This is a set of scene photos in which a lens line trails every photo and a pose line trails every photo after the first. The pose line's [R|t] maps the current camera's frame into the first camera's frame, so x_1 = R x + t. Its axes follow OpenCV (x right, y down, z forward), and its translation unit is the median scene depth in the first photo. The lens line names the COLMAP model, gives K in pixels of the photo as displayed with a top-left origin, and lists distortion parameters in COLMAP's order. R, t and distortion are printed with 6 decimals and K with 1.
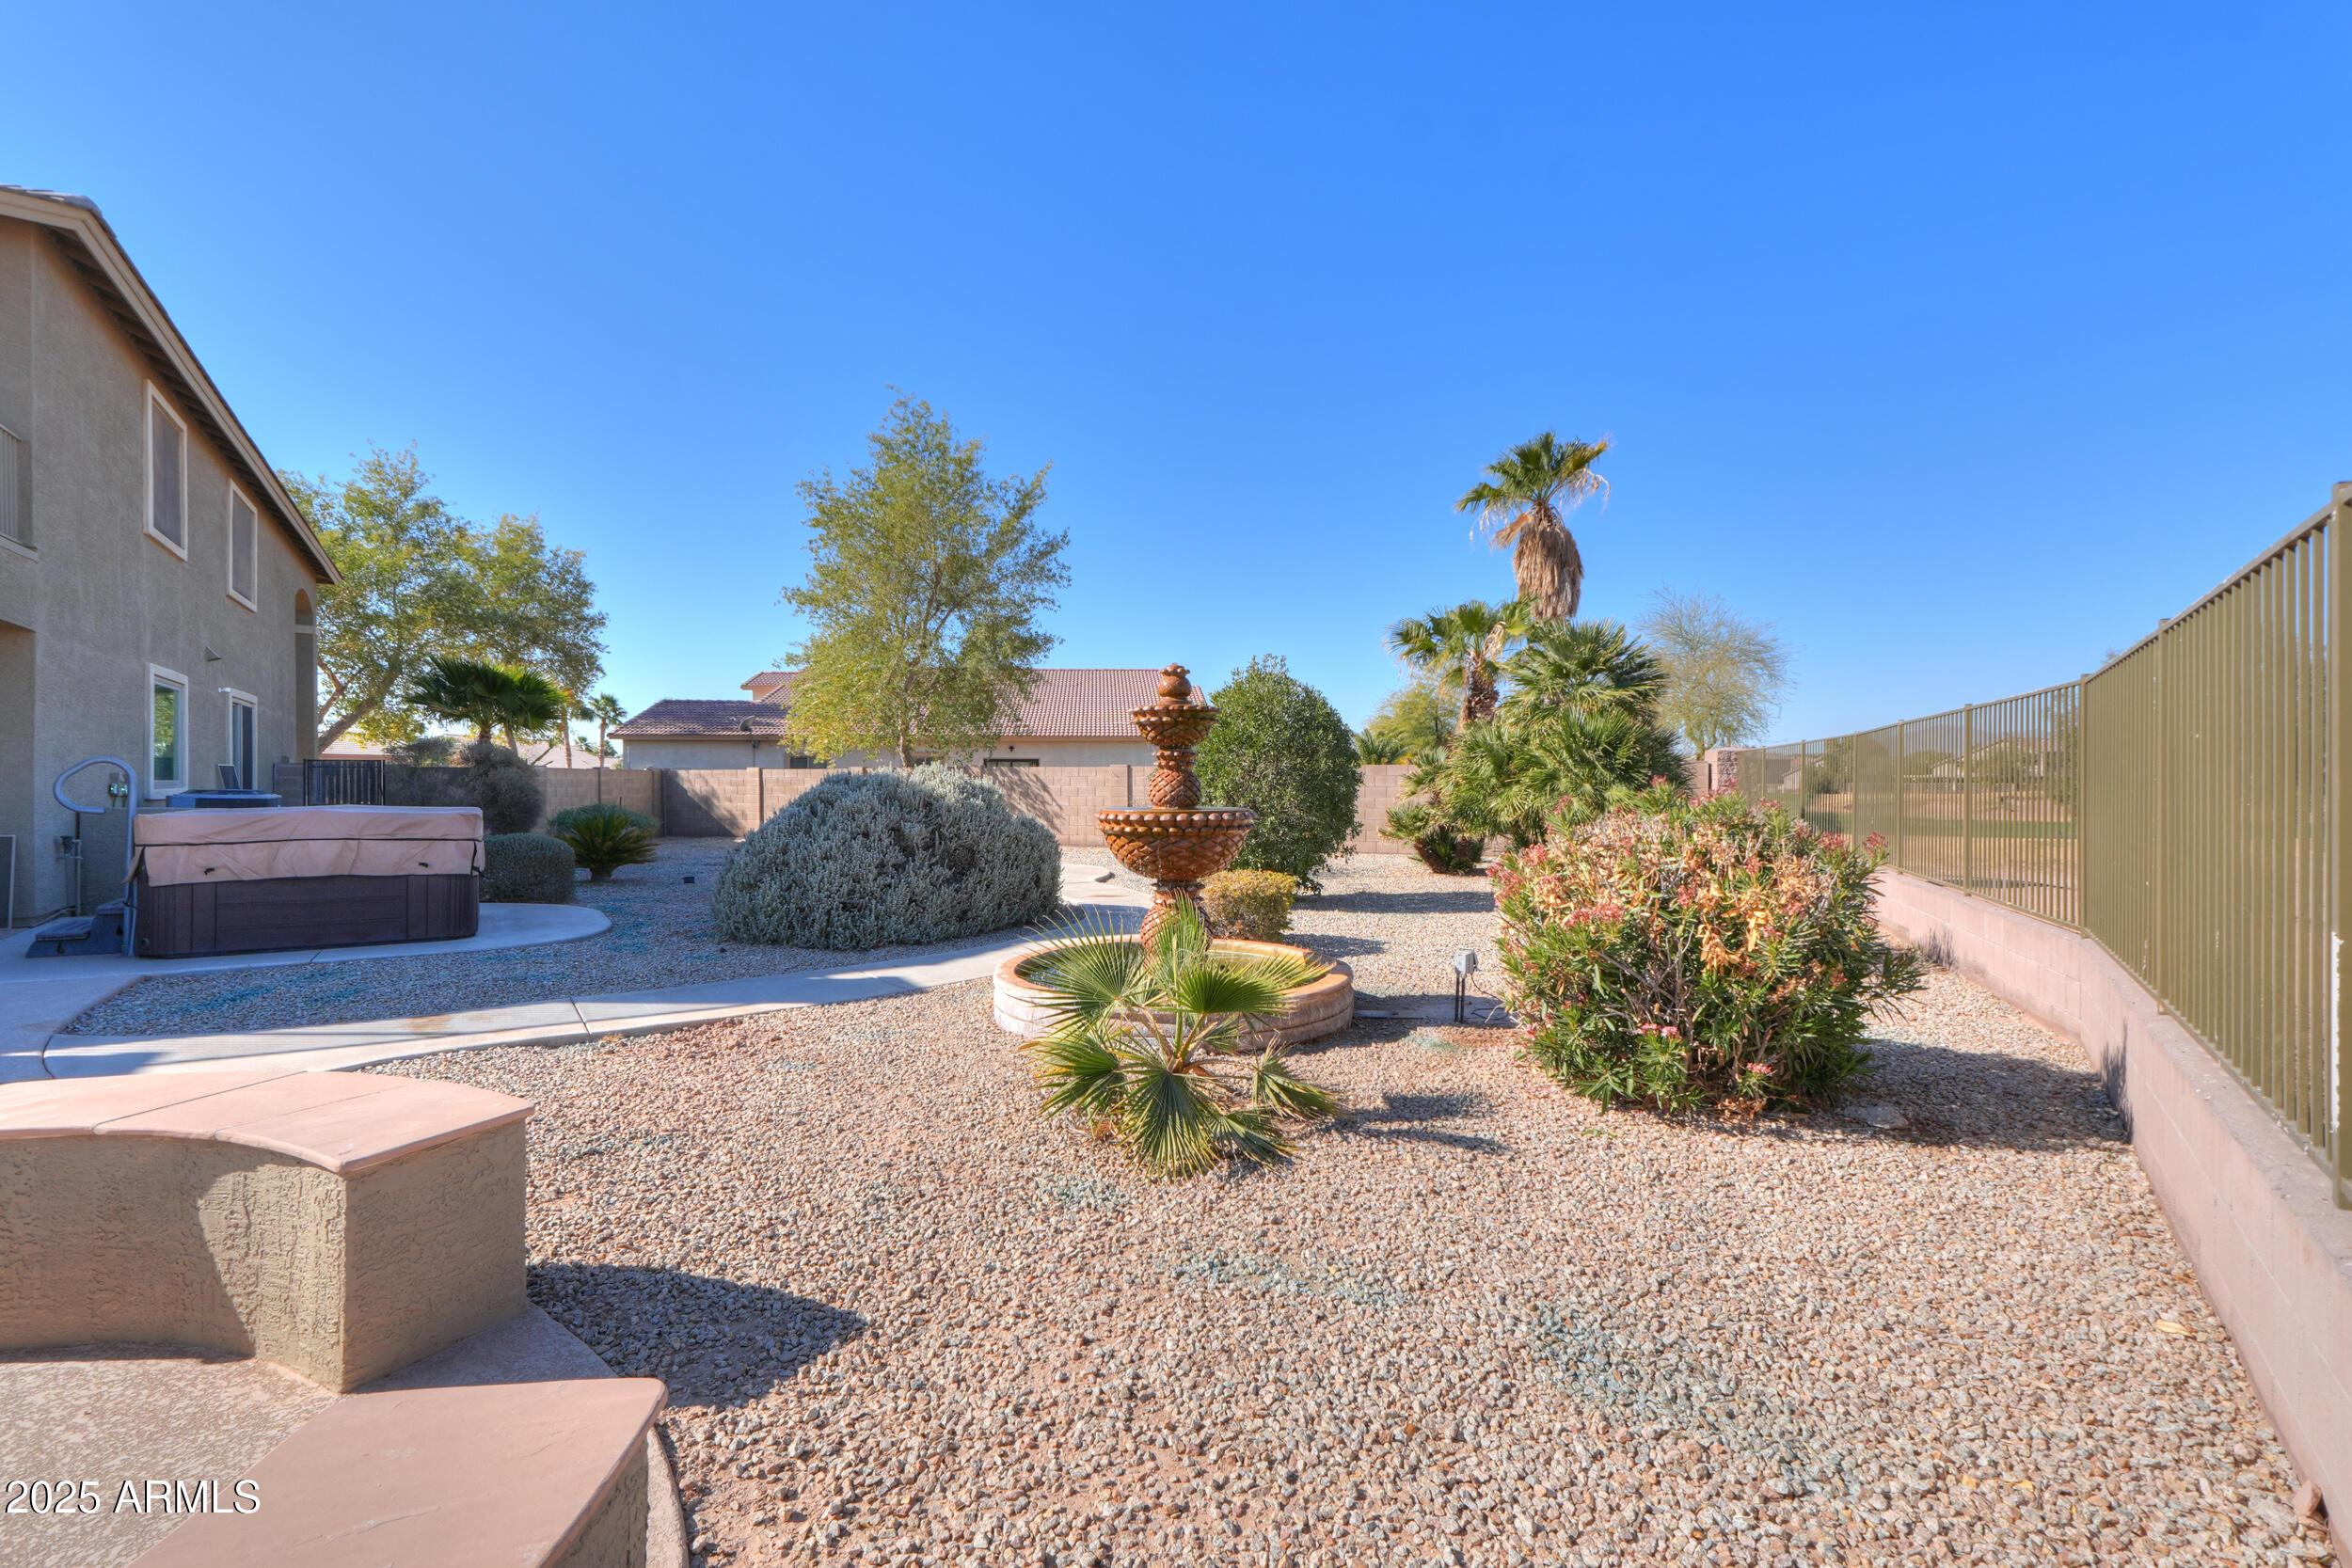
lens RADIAL K [[996.0, 0, 1177.4], [0, 996.0, 778.3], [0, 0, 1]] dist [0.001828, -0.000901]
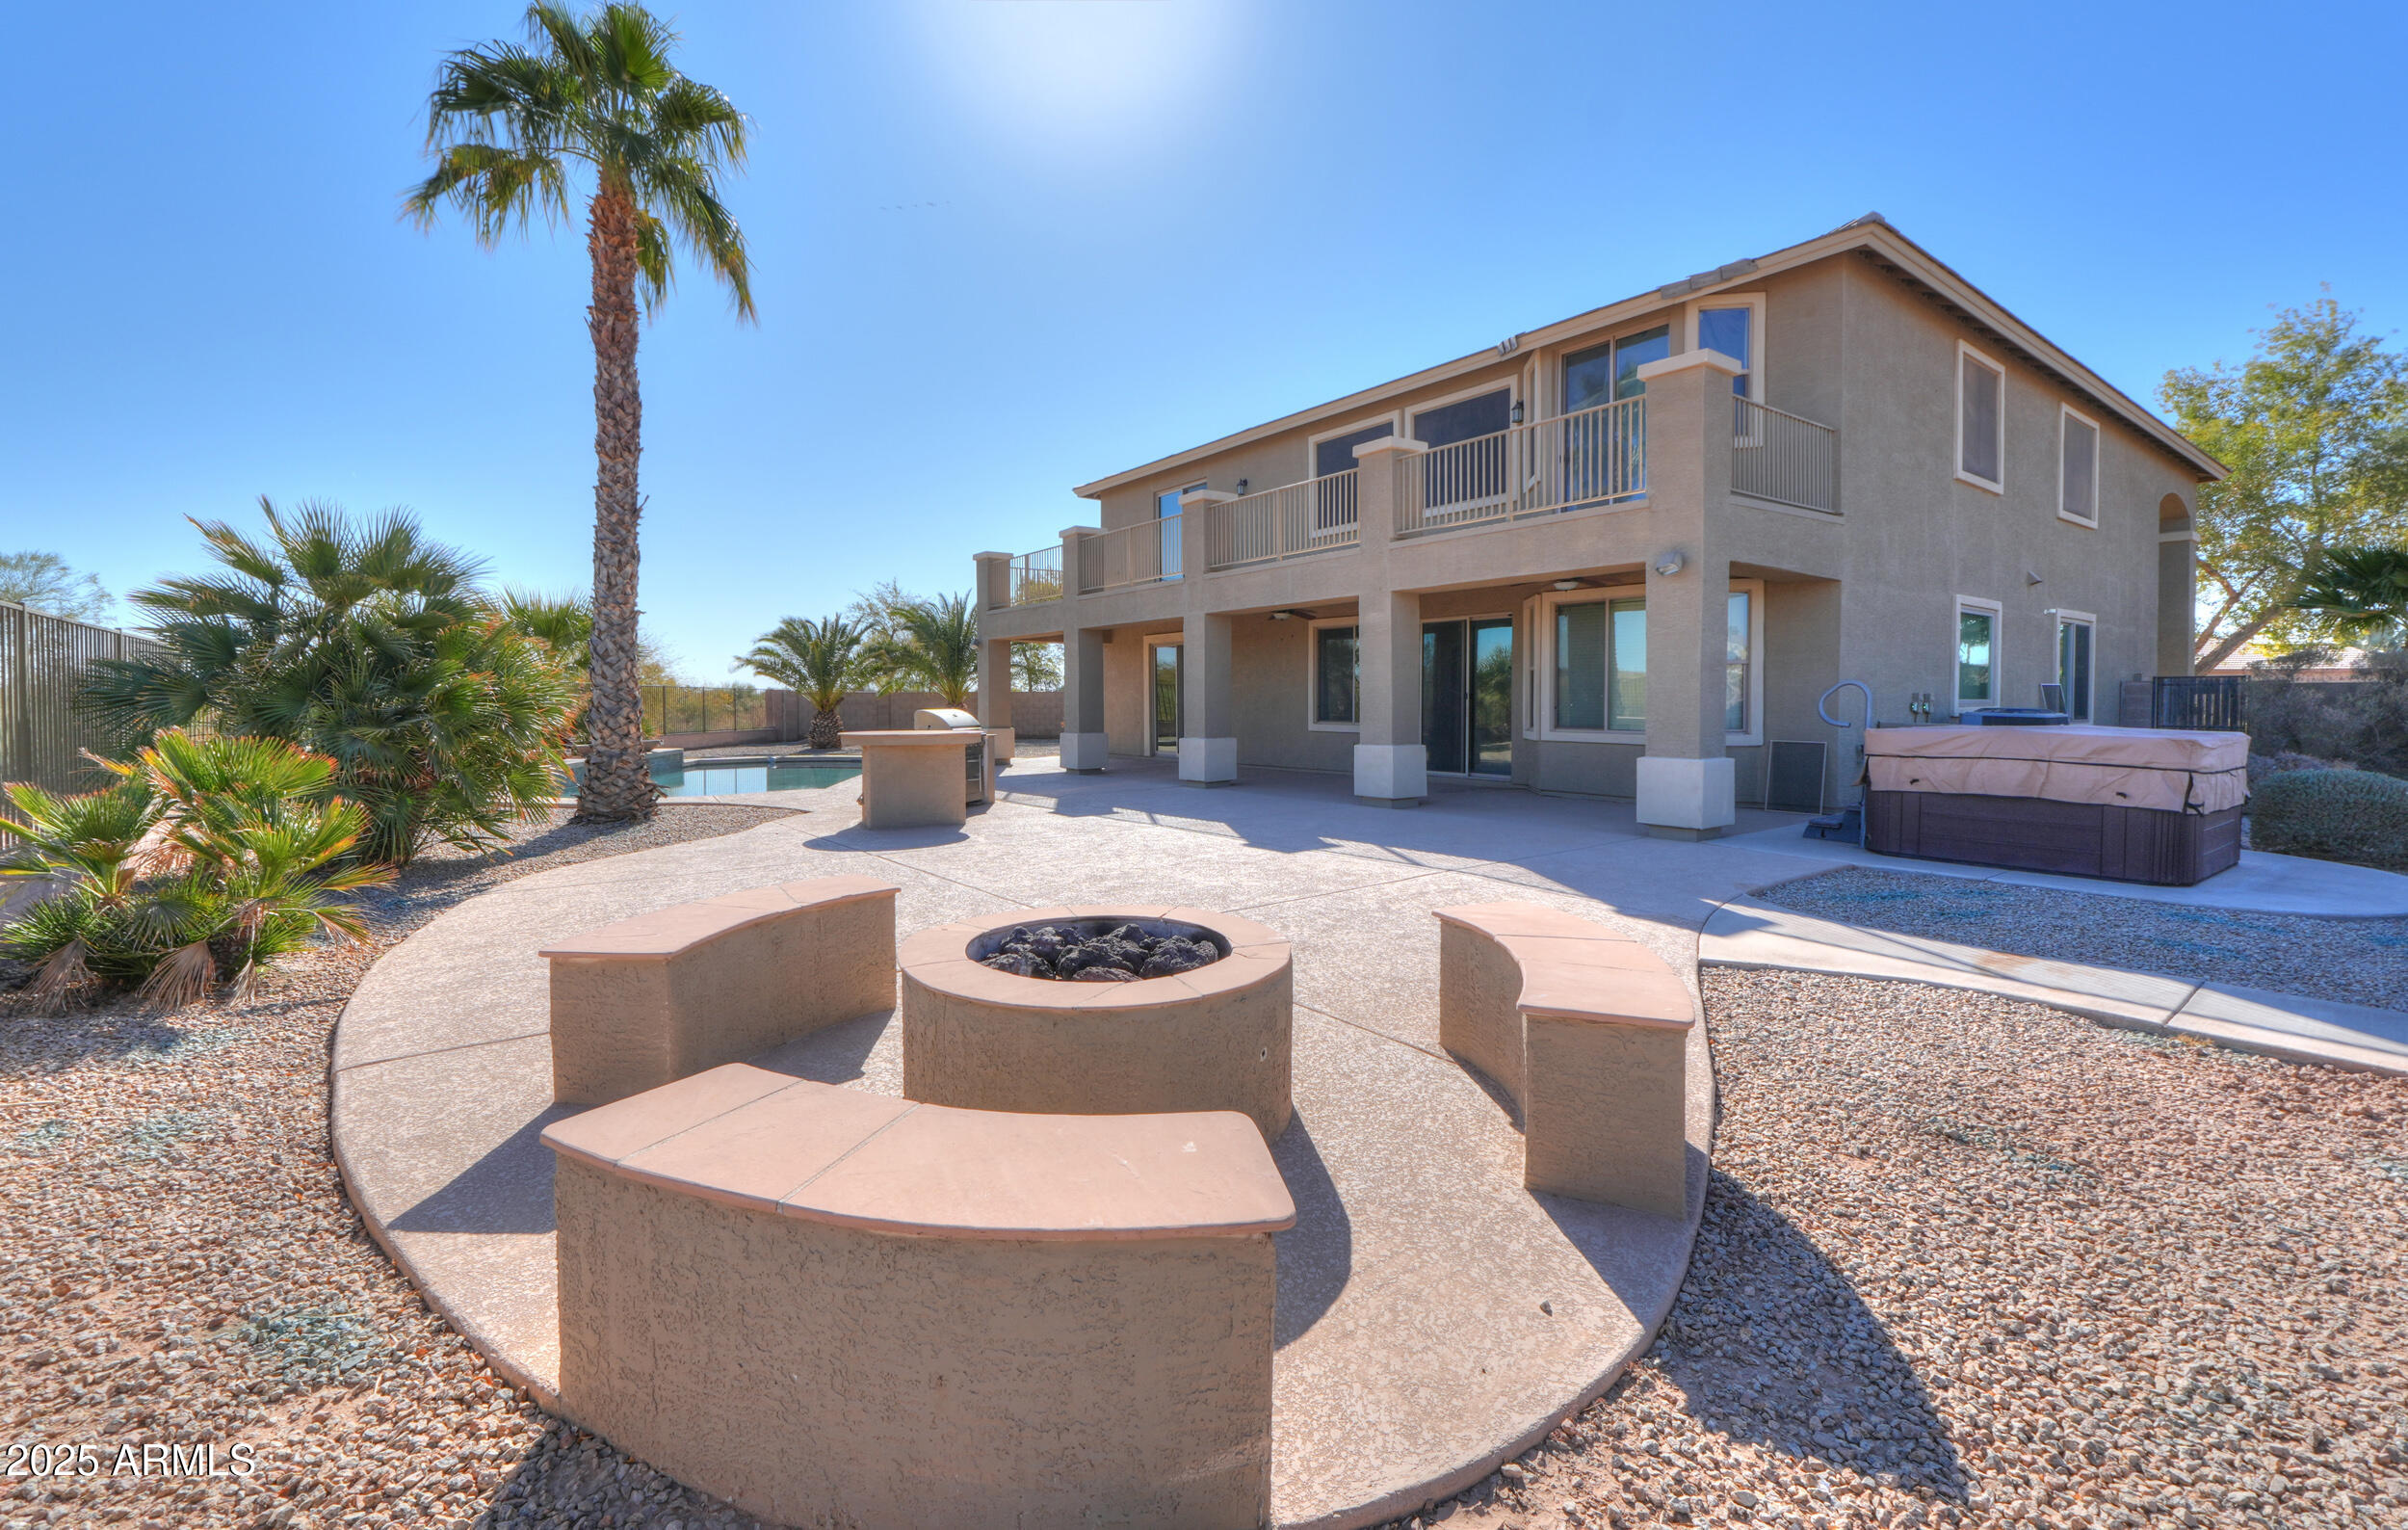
lens RADIAL K [[1050.9, 0, 1237.5], [0, 1050.9, 718.1], [0, 0, 1]] dist [-0.001134, -0.000518]
pose [[0.041100, 0.018424, -0.998985, 0.142822], [0.001790, 0.999827, 0.018514, -0.000142], [0.999153, -0.002549, 0.041059, 0.181381]]
